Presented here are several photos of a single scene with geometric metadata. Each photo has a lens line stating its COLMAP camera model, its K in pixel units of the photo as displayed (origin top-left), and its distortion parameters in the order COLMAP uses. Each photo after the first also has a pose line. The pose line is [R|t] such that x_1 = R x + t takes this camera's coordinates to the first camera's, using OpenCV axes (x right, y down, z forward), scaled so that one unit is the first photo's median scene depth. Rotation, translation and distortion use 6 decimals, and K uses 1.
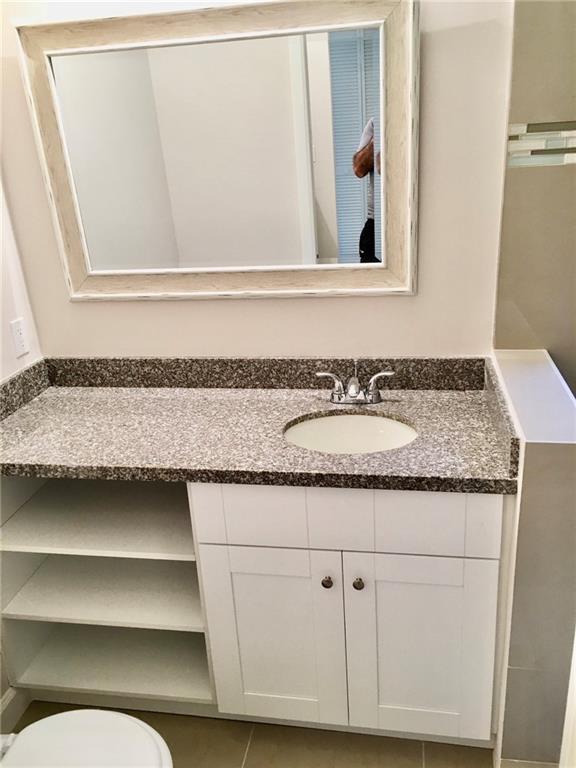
lens RADIAL K [[652.4, 0, 288.0], [0, 652.4, 384.0], [0, 0, 1]] dist [0.053729, -0.000635]
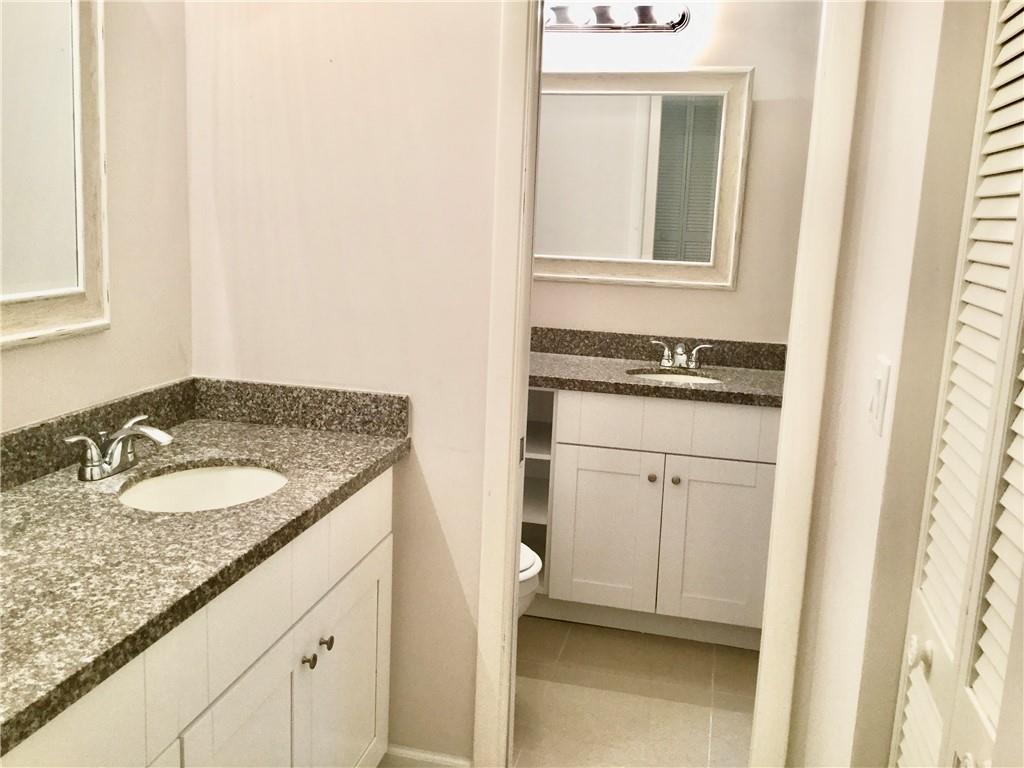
lens RADIAL K [[955.0, 0, 512.0], [0, 955.0, 384.0], [0, 0, 1]] dist [0.134793, -0.001970]
pose [[0.993294, 0.111587, -0.030242, -0.161054], [-0.115295, 0.975444, -0.187661, 0.447661], [0.008559, 0.189889, 0.981768, -0.823379]]
